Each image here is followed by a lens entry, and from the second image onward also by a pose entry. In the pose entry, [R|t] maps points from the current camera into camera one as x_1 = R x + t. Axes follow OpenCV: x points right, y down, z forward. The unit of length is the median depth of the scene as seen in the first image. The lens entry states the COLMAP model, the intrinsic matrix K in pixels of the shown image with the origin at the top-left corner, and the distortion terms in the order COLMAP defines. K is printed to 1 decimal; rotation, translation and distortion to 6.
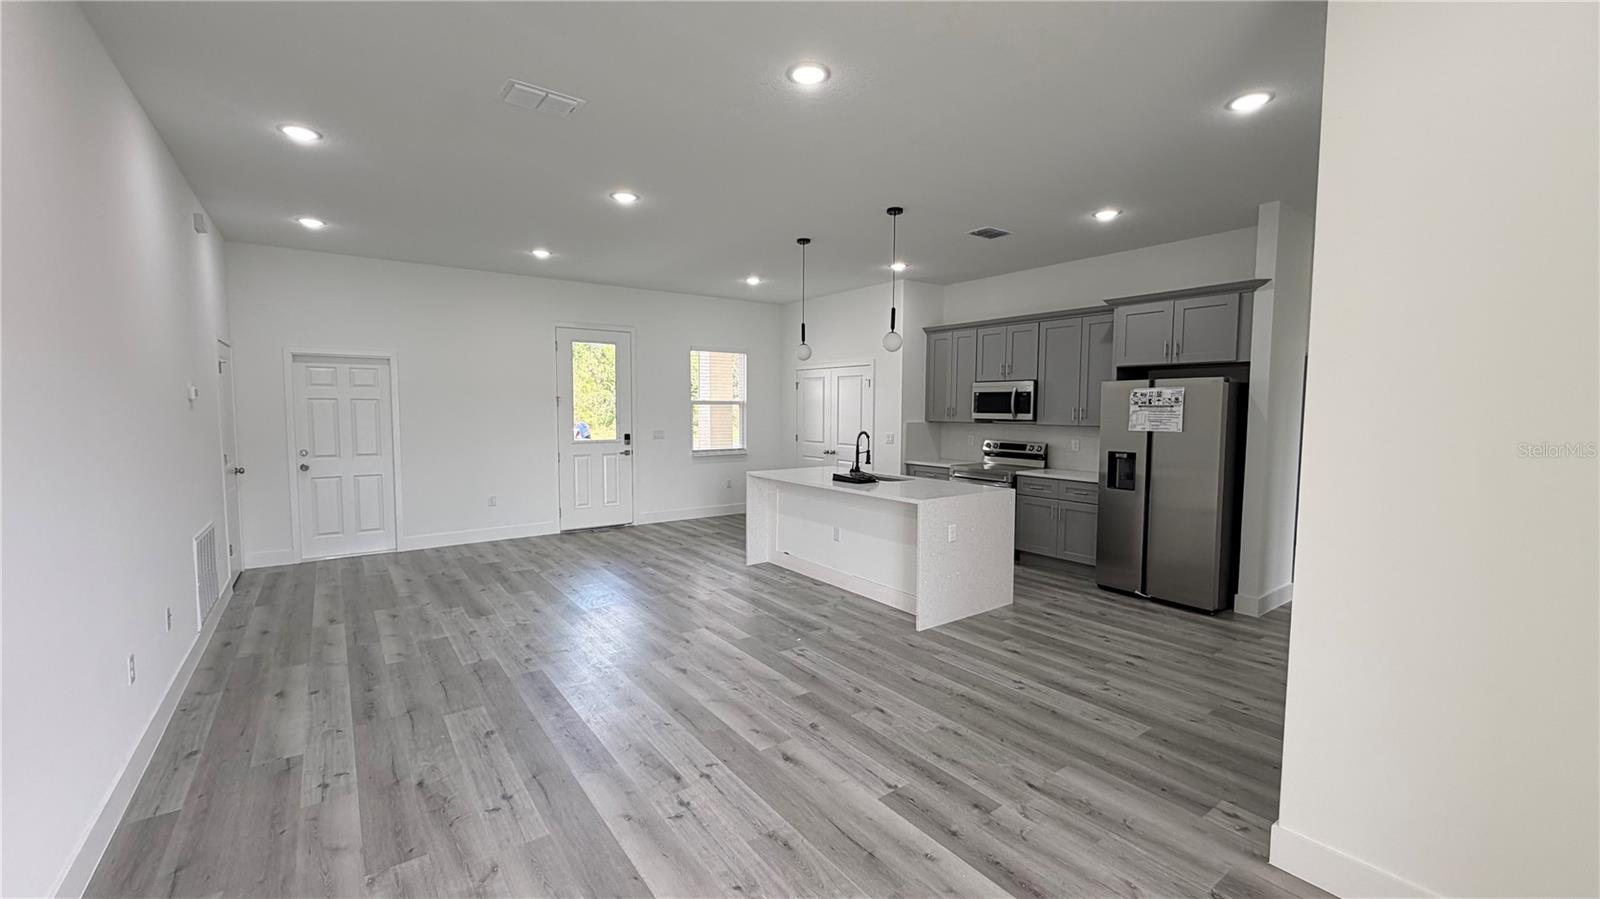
lens RADIAL K [[637.3, 0, 800.0], [0, 637.3, 449.5], [0, 0, 1]] dist [0.011240, 0.000033]
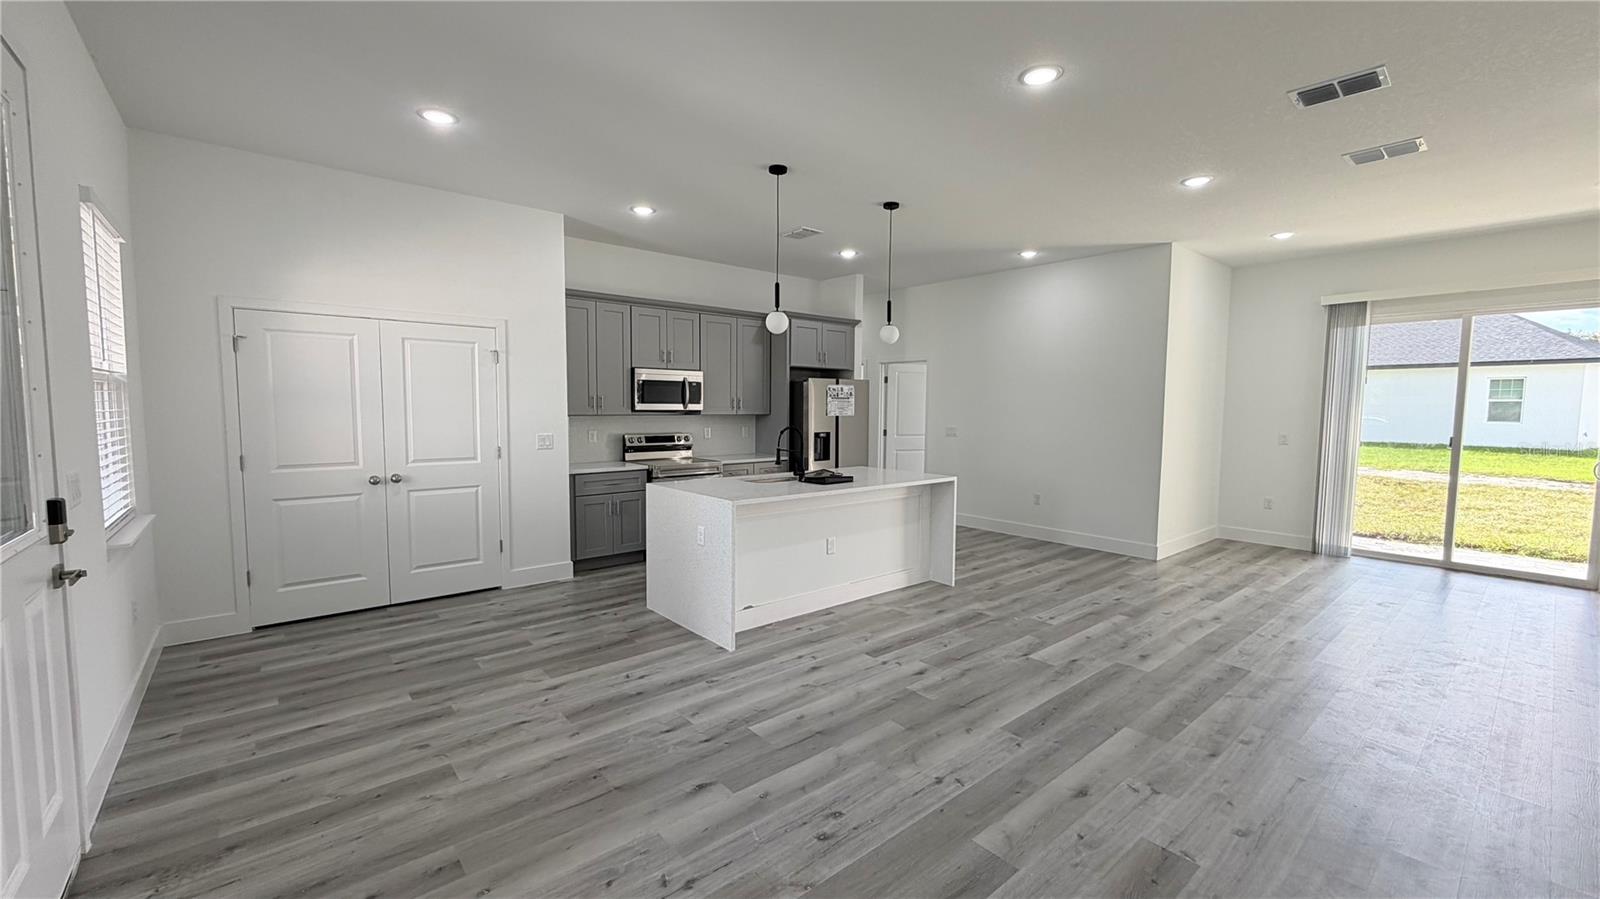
lens RADIAL K [[637.3, 0, 800.0], [0, 637.3, 449.5], [0, 0, 1]] dist [0.011240, 0.000033]
pose [[-0.066670, -0.077233, 0.994782, -0.856632], [0.058838, 0.994960, 0.081190, -0.074675], [-0.996039, 0.063944, -0.061789, 1.194782]]
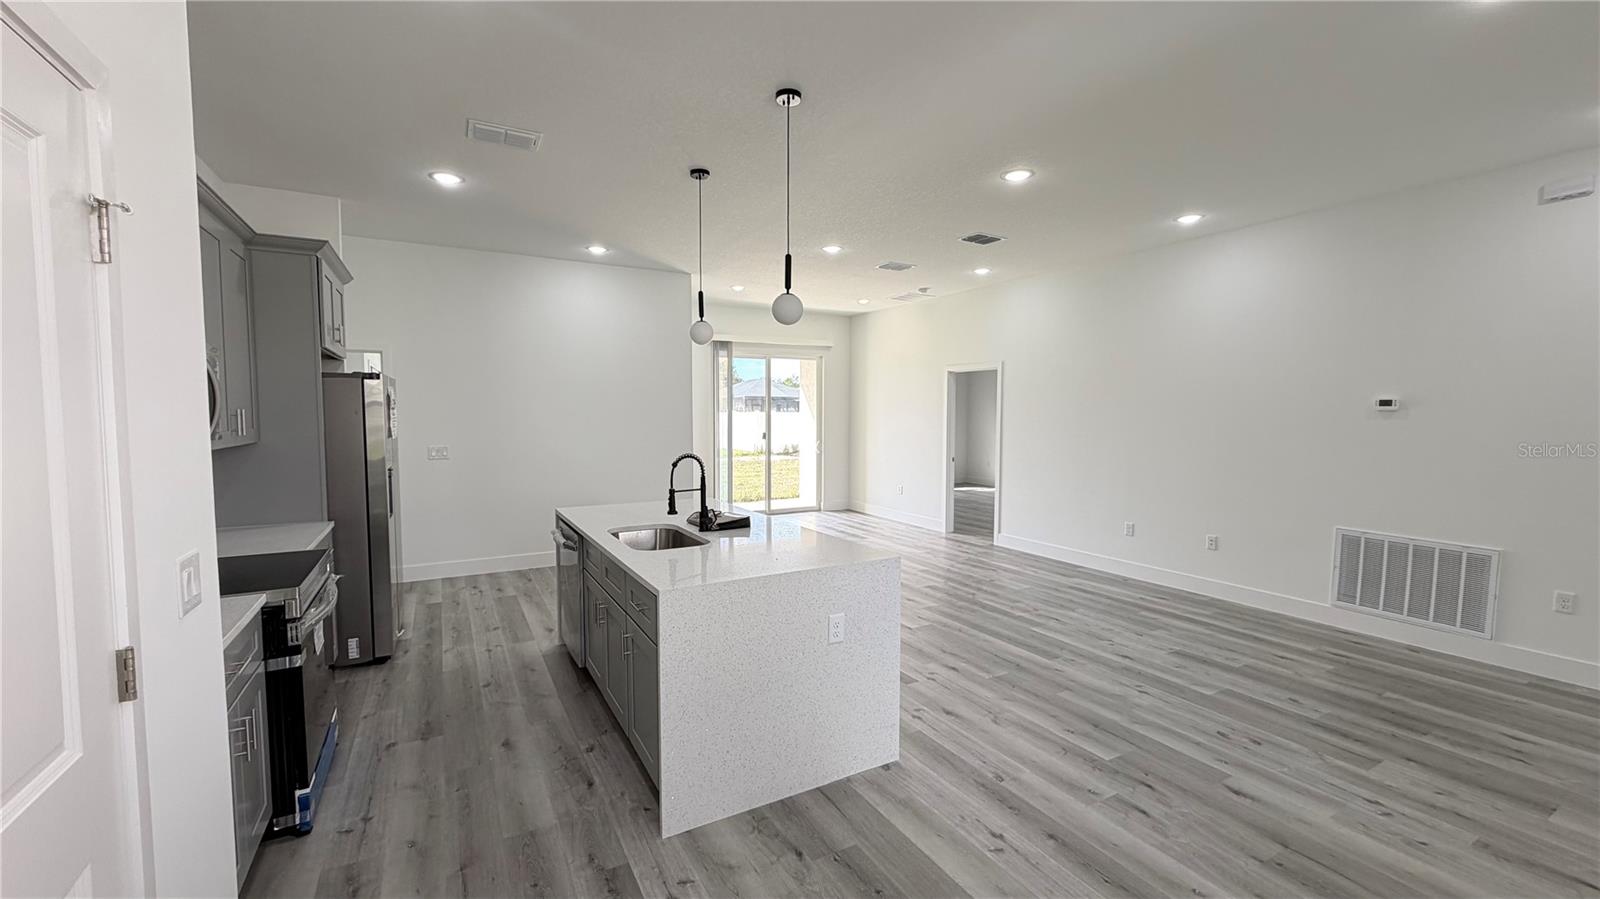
lens RADIAL K [[637.3, 0, 800.0], [0, 637.3, 449.5], [0, 0, 1]] dist [0.011240, 0.000033]
pose [[-0.992124, -0.015367, 0.124312, -0.083732], [0.000481, 0.991971, 0.126463, -0.120534], [-0.125258, 0.125527, -0.984151, 1.781304]]
